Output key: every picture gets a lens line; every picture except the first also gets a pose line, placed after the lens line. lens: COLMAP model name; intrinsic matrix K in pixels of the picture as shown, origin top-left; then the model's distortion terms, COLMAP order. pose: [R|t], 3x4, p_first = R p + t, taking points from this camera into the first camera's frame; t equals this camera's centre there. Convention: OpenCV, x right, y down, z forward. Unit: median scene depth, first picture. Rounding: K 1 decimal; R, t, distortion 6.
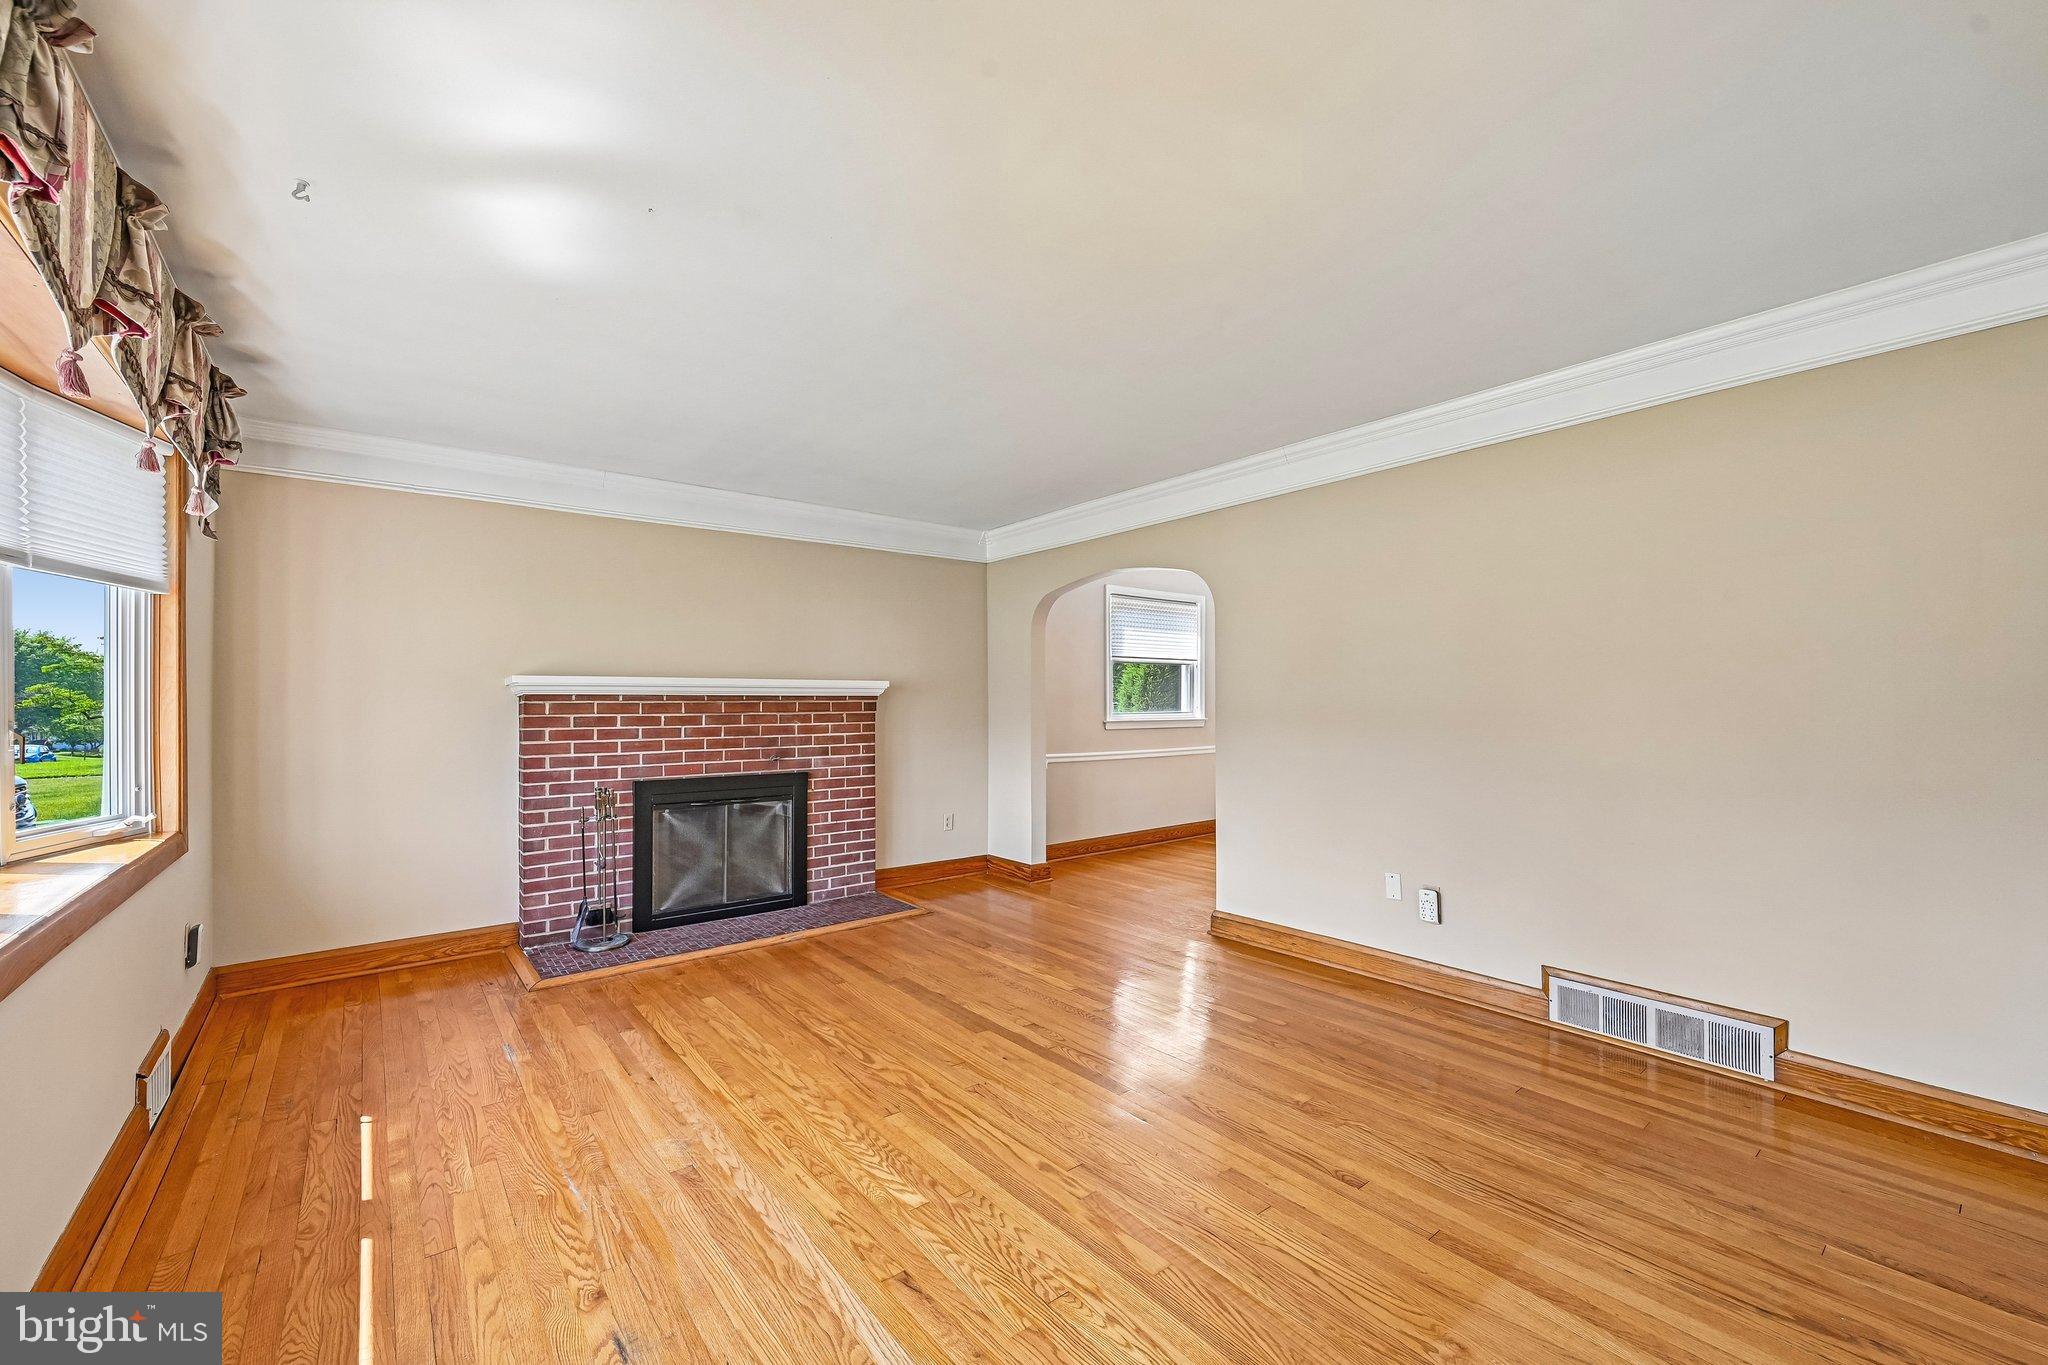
lens RADIAL K [[821.5, 0, 1039.6], [0, 821.5, 690.0], [0, 0, 1]] dist [-0.002825, 0.001072]
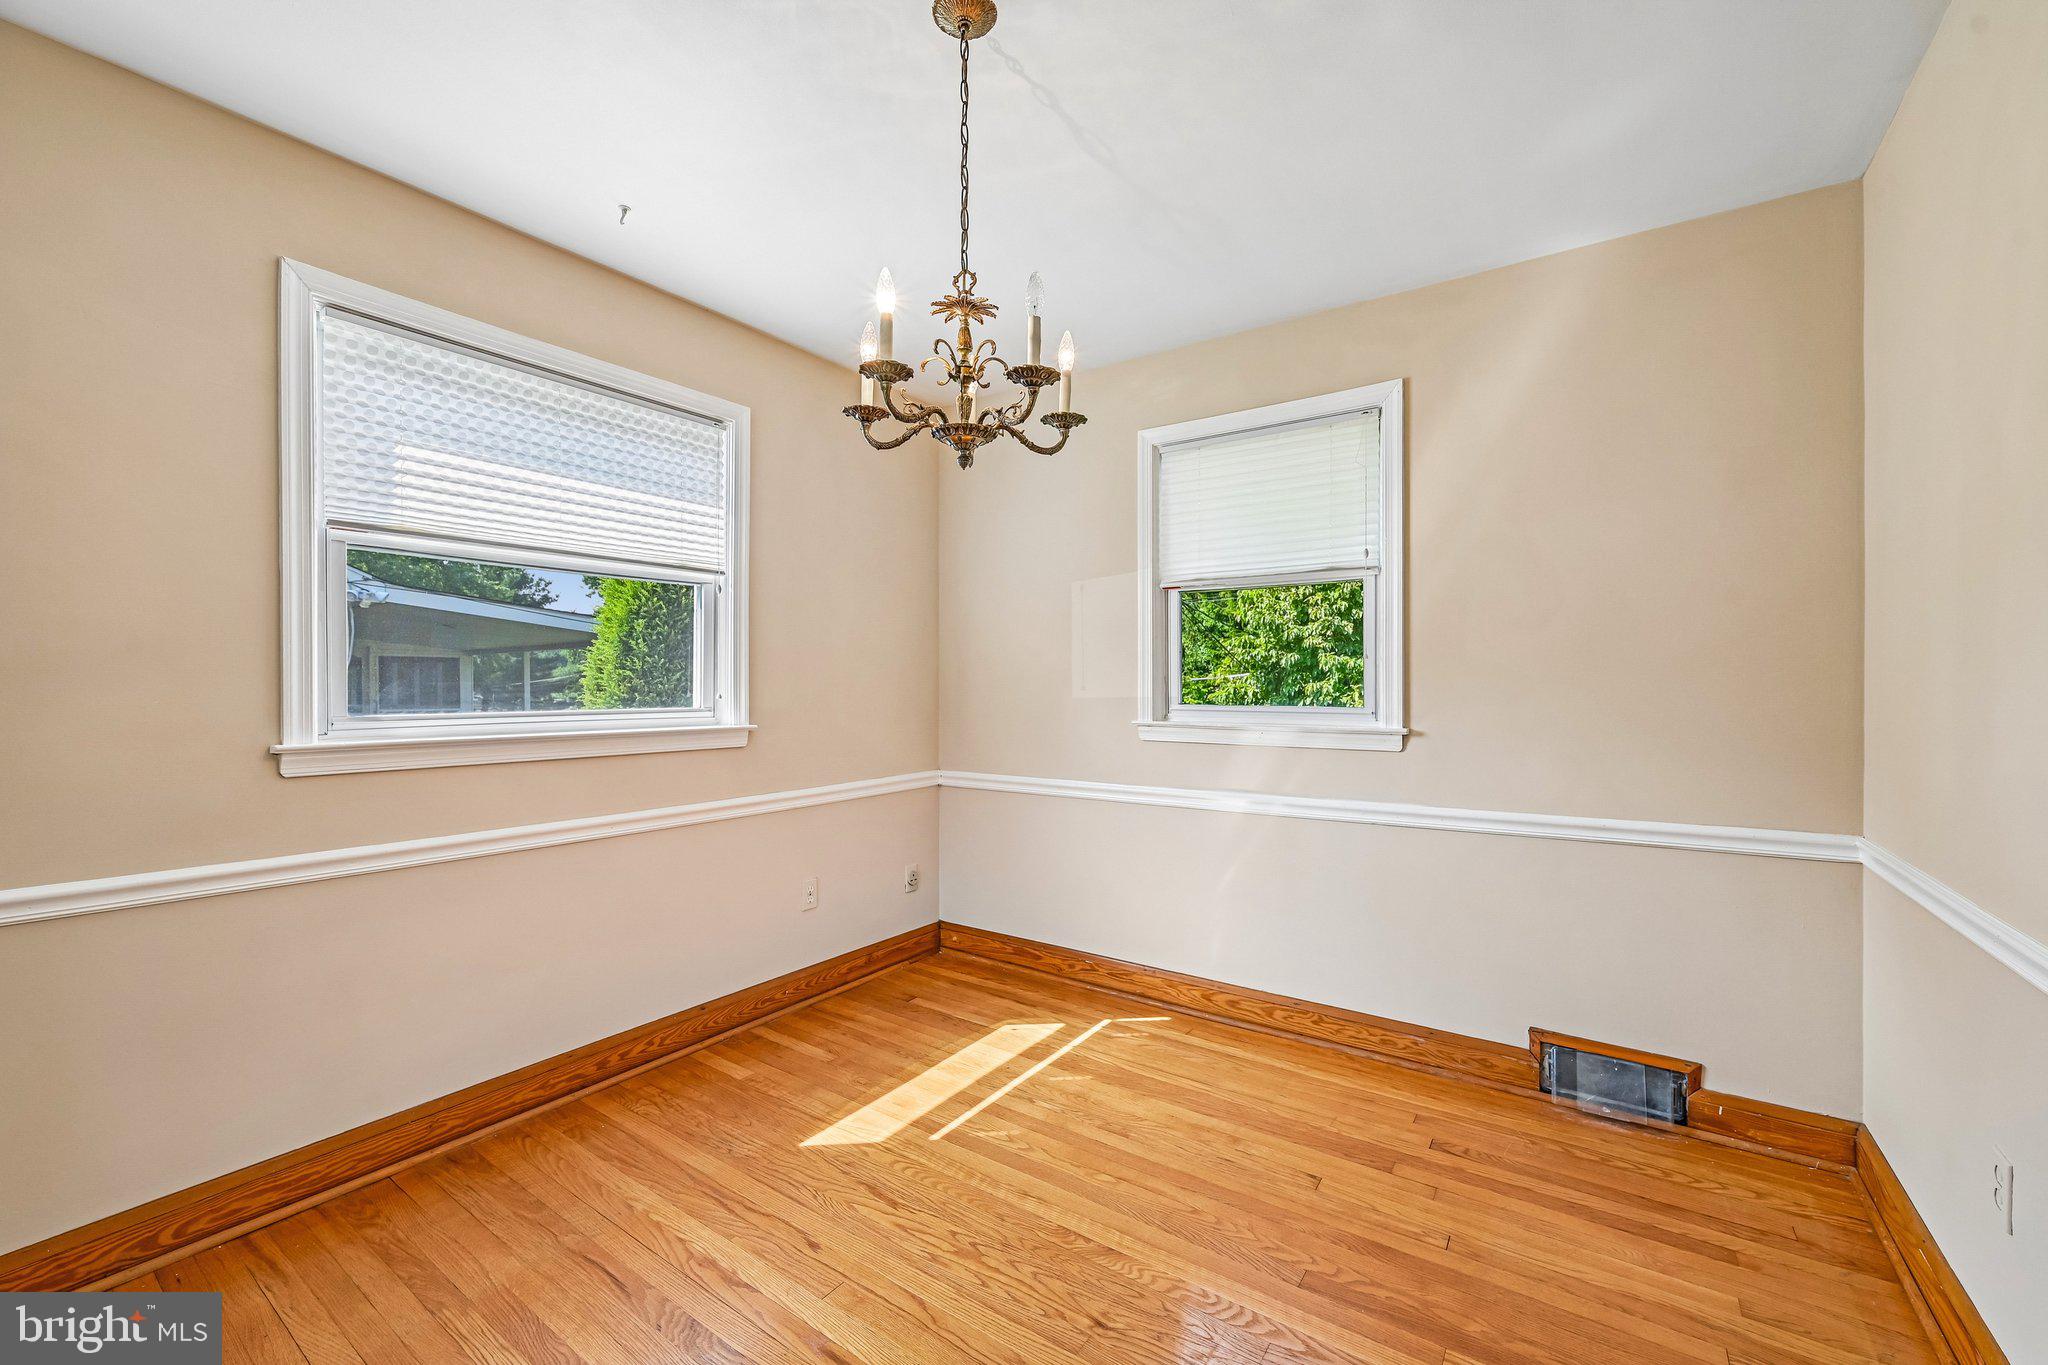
lens RADIAL K [[821.5, 0, 1038.8], [0, 821.5, 692.2], [0, 0, 1]] dist [-0.002825, 0.001072]
pose [[0.960291, 0.004044, 0.278973, 0.398475], [-0.010770, 0.999687, 0.022581, 0.015316], [-0.278794, -0.024689, 0.960033, 1.046532]]
